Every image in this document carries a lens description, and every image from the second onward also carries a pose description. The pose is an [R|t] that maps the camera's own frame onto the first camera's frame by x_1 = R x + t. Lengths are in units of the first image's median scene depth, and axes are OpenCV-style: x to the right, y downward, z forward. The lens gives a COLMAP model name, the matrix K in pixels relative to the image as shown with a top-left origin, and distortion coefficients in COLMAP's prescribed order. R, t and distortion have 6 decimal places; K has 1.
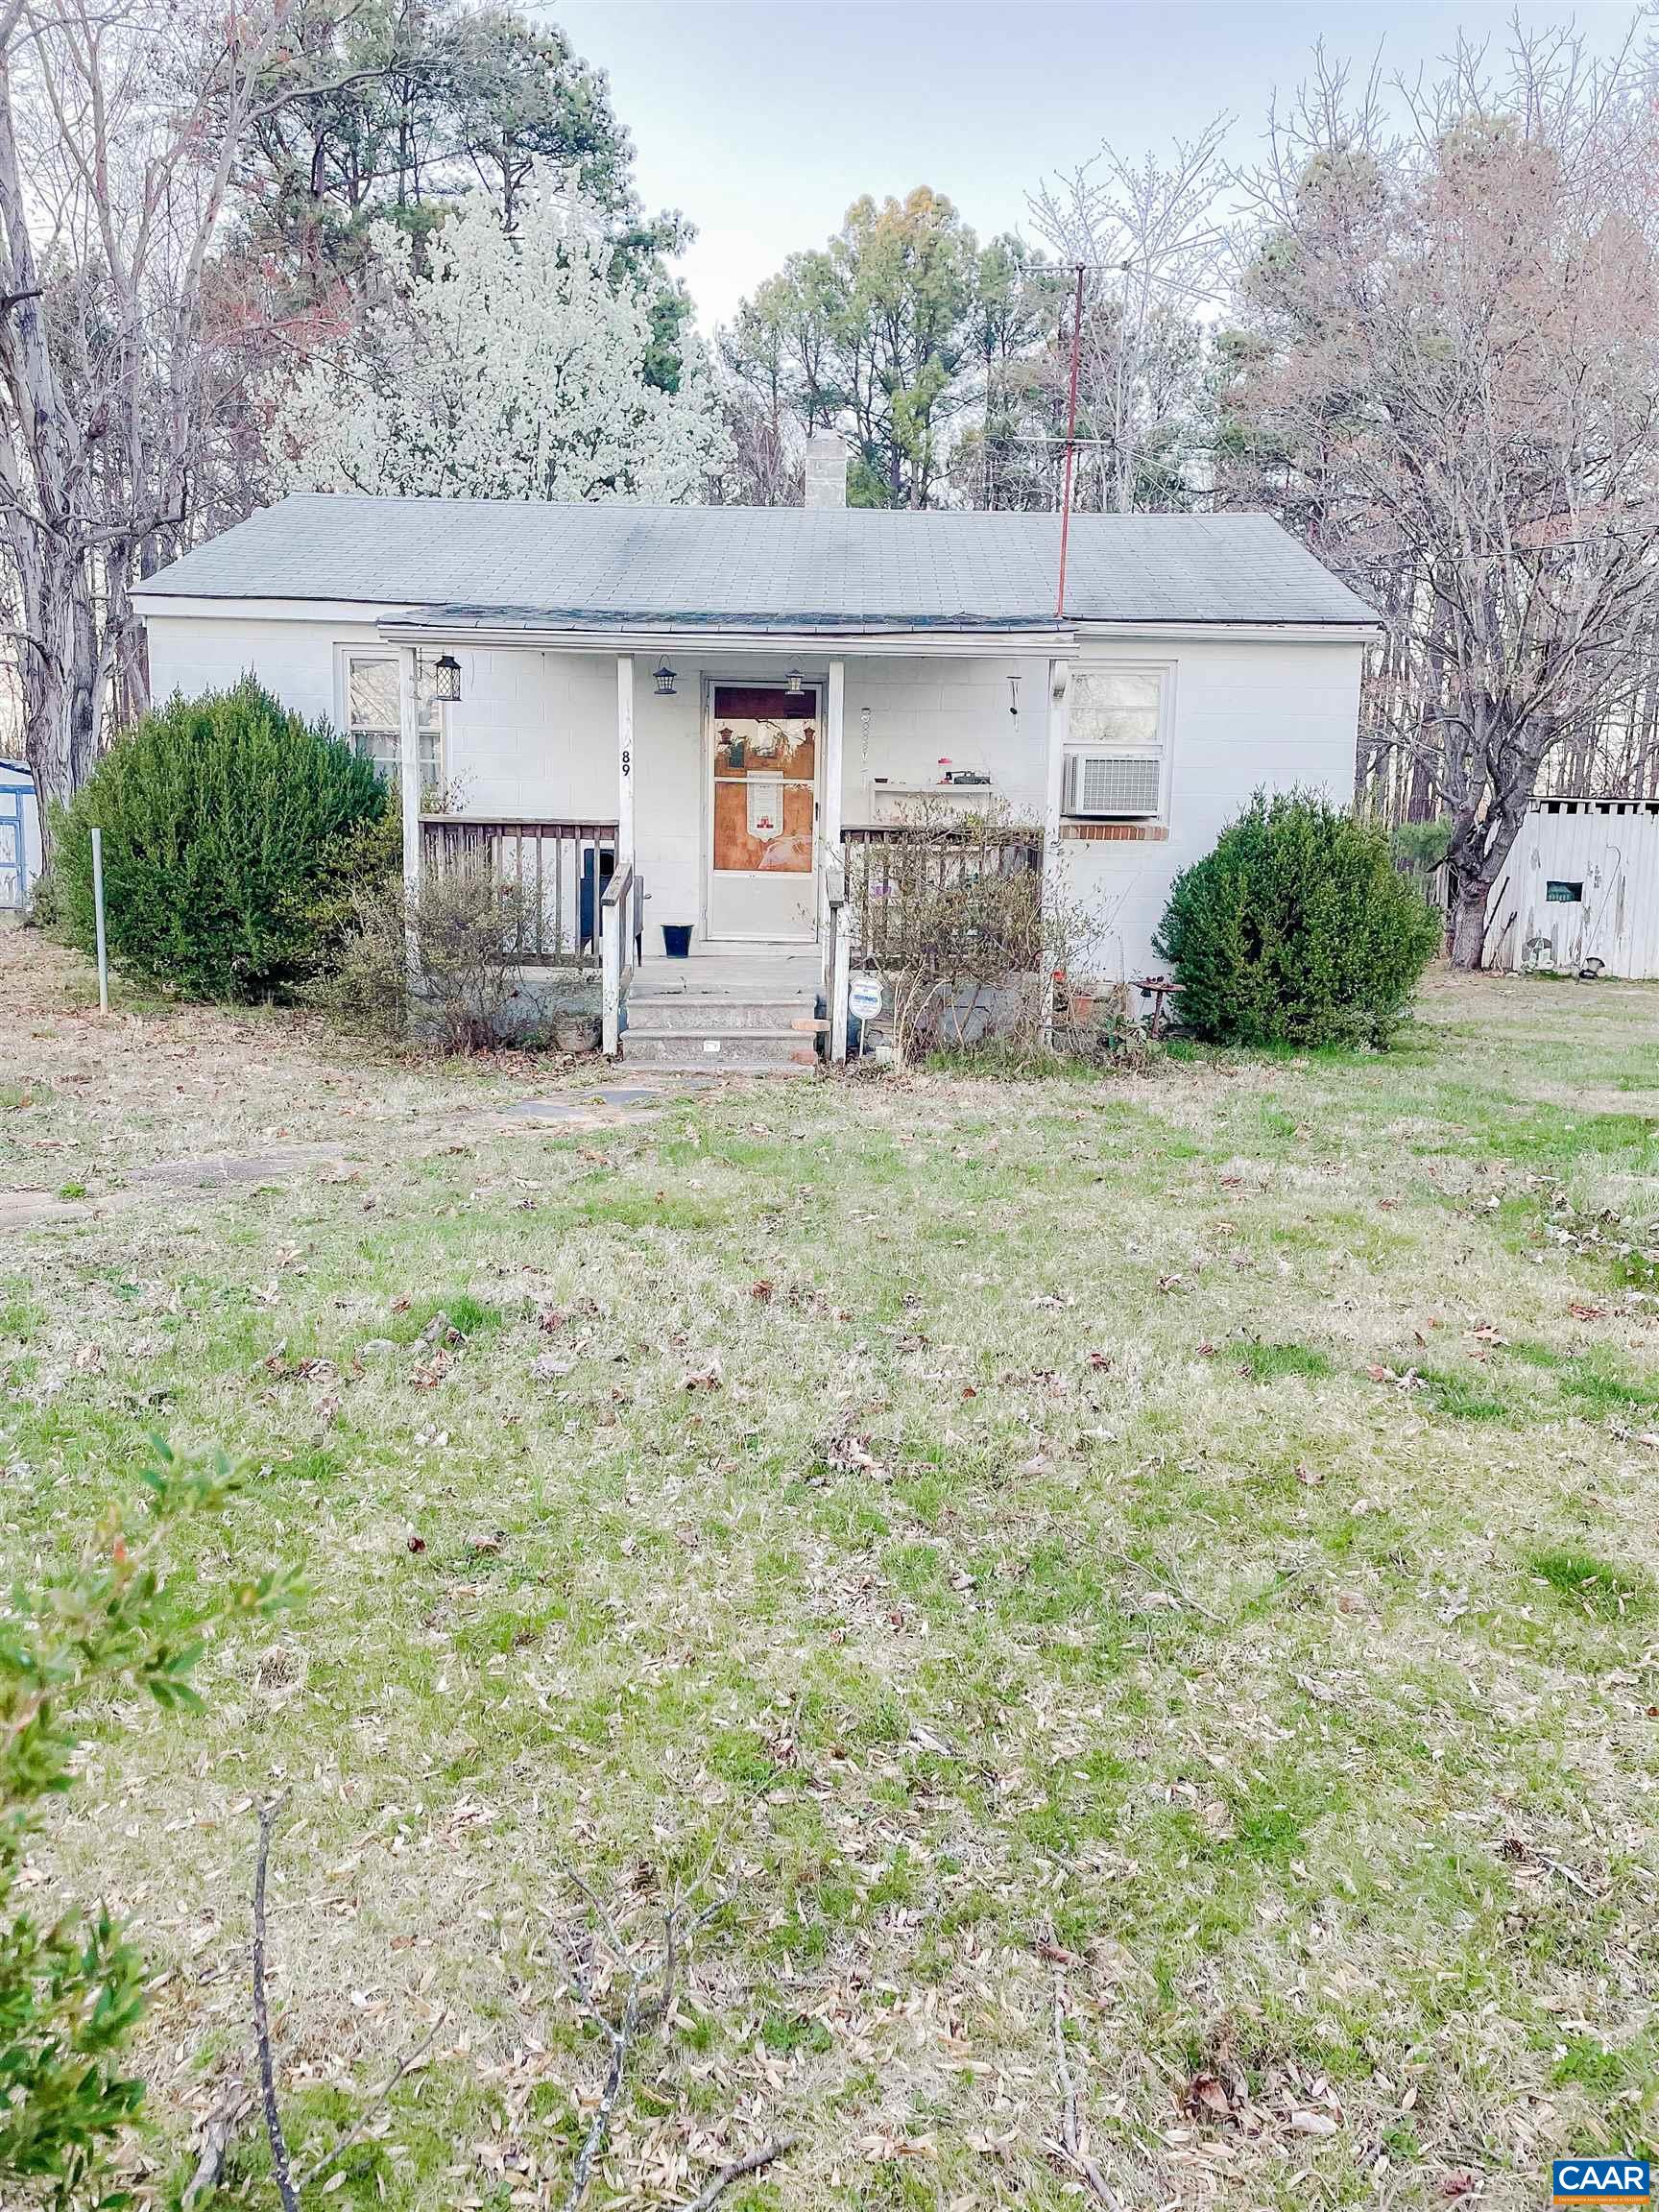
lens RADIAL K [[1677.6, 0, 828.6], [0, 1677.6, 1096.3], [0, 0, 1]] dist [0.071775, -0.080826]
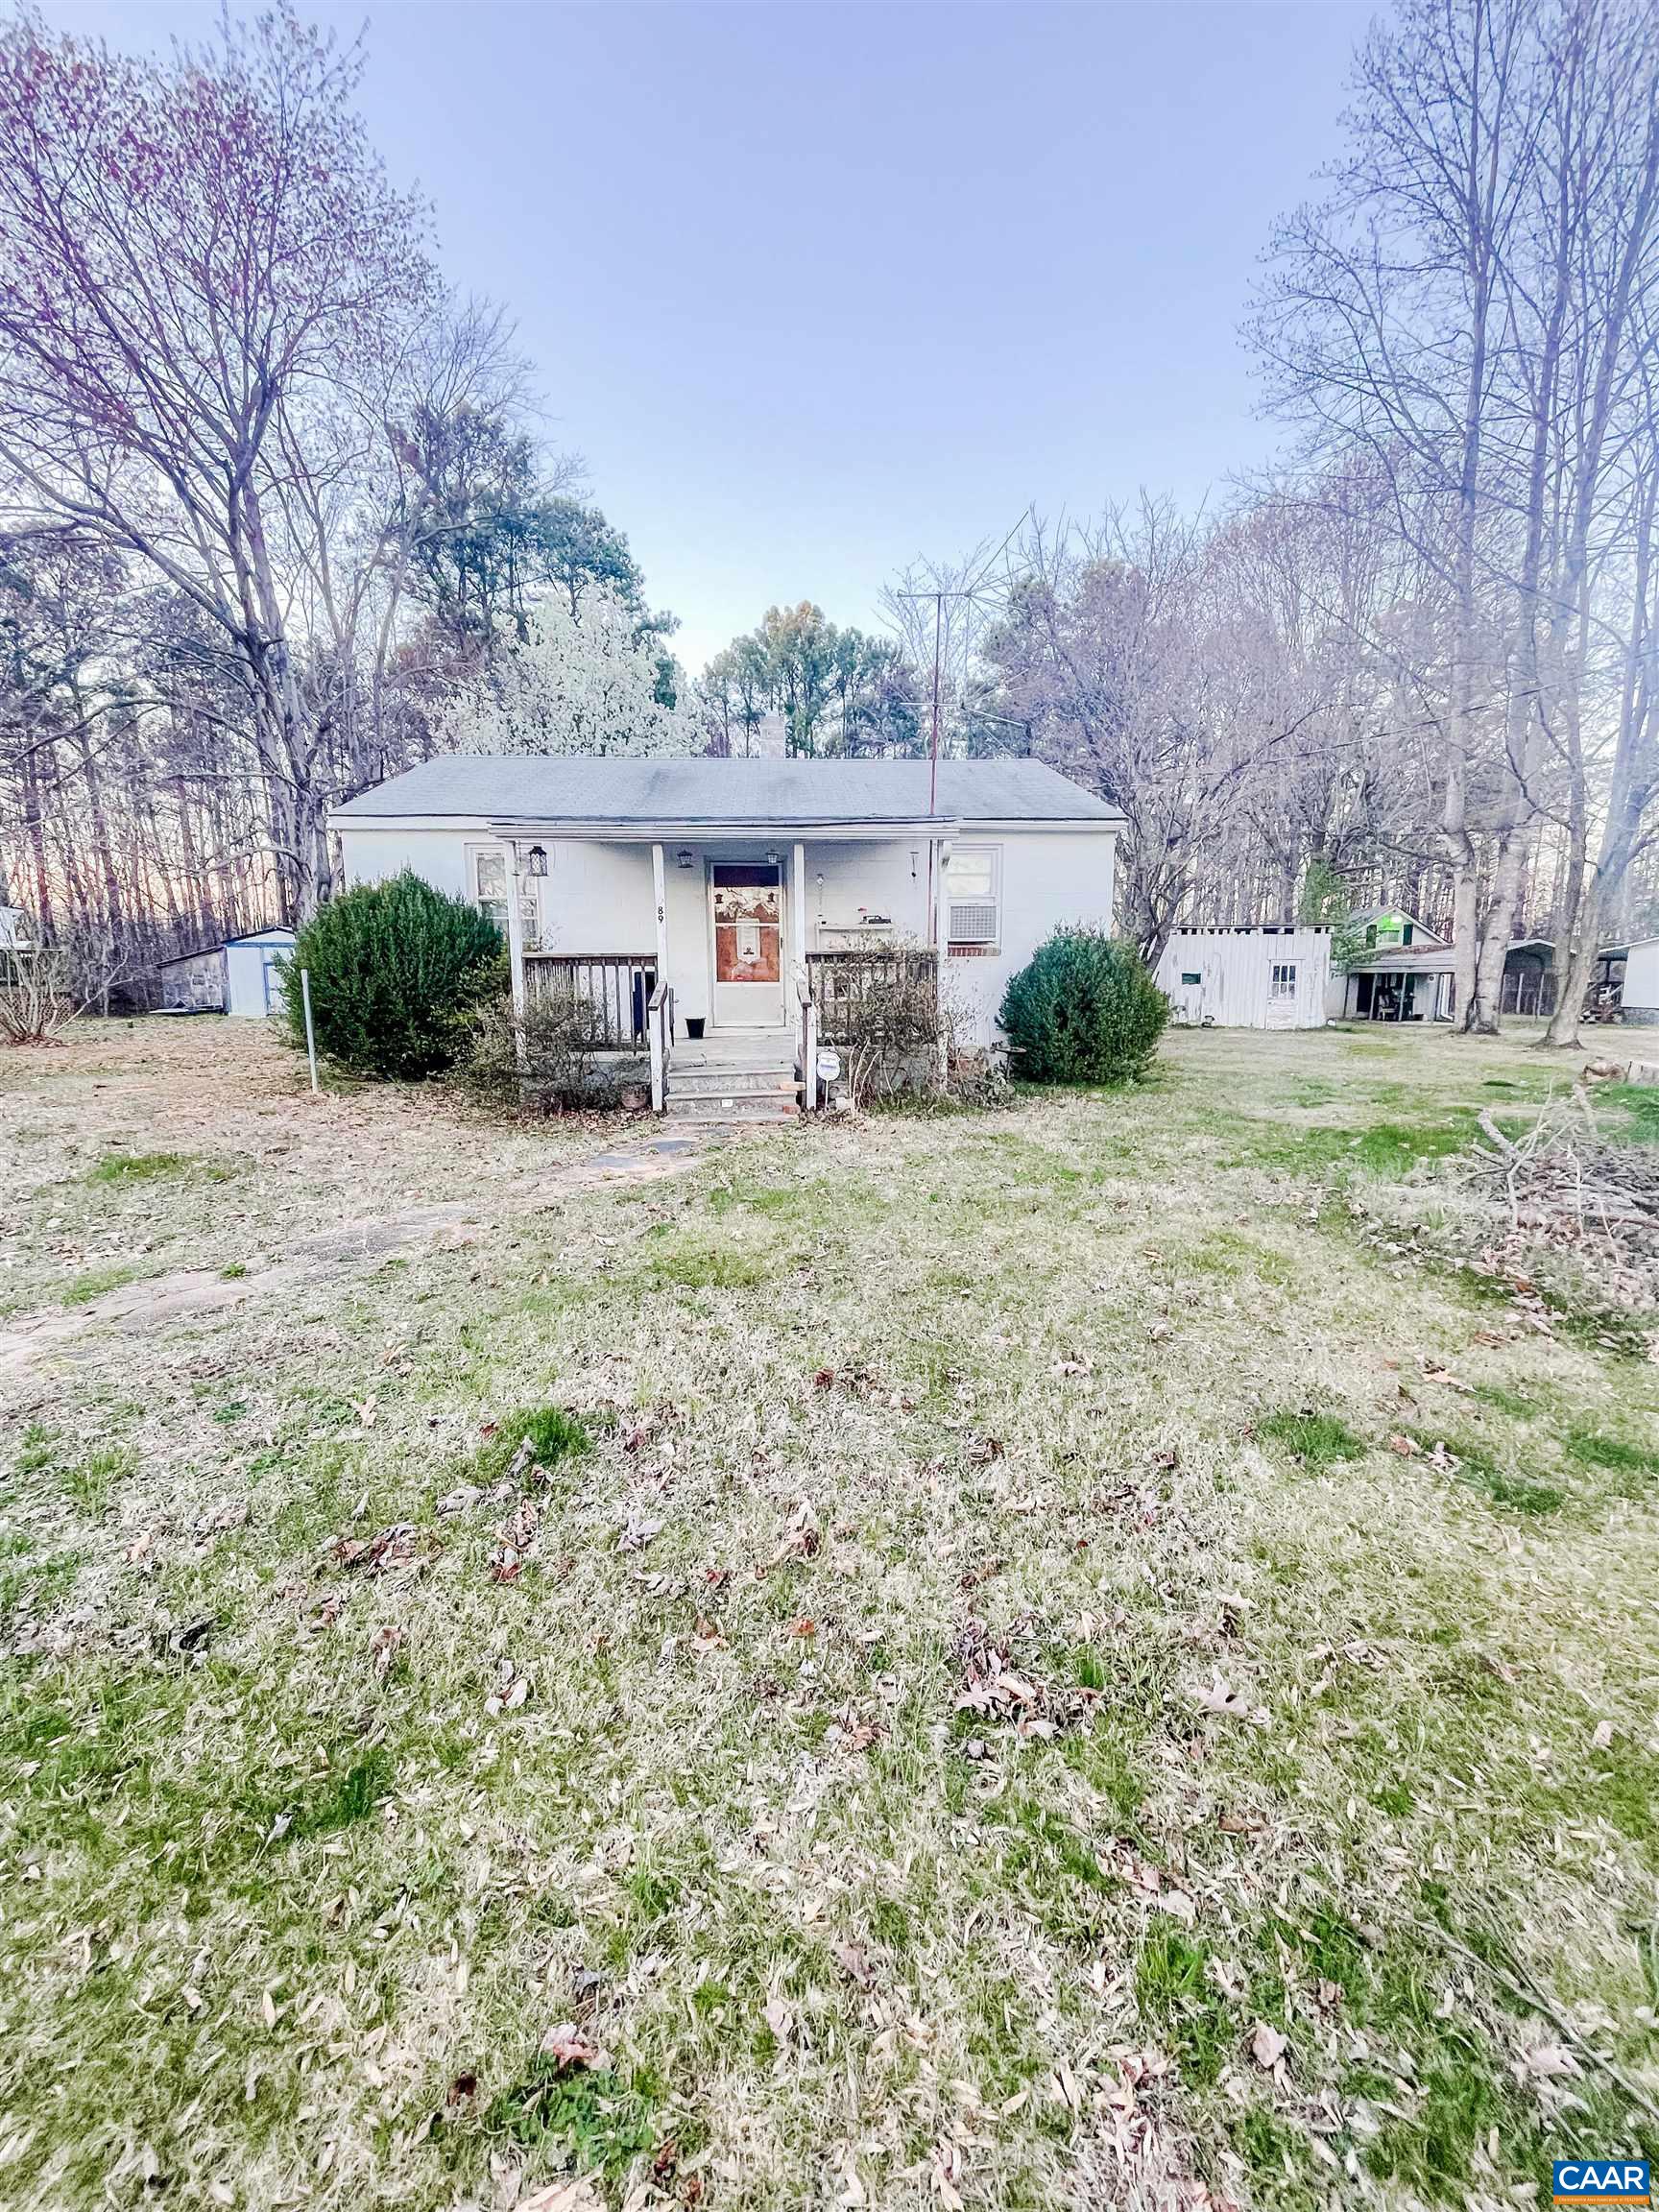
lens RADIAL K [[894.9, 0, 832.3], [0, 894.9, 1100.4], [0, 0, 1]] dist [-0.002248, -0.000422]
pose [[0.996502, -0.039057, 0.073885, -0.030892], [0.038515, 0.999220, 0.008750, -0.031344], [-0.074169, -0.005873, 0.997228, 0.179499]]
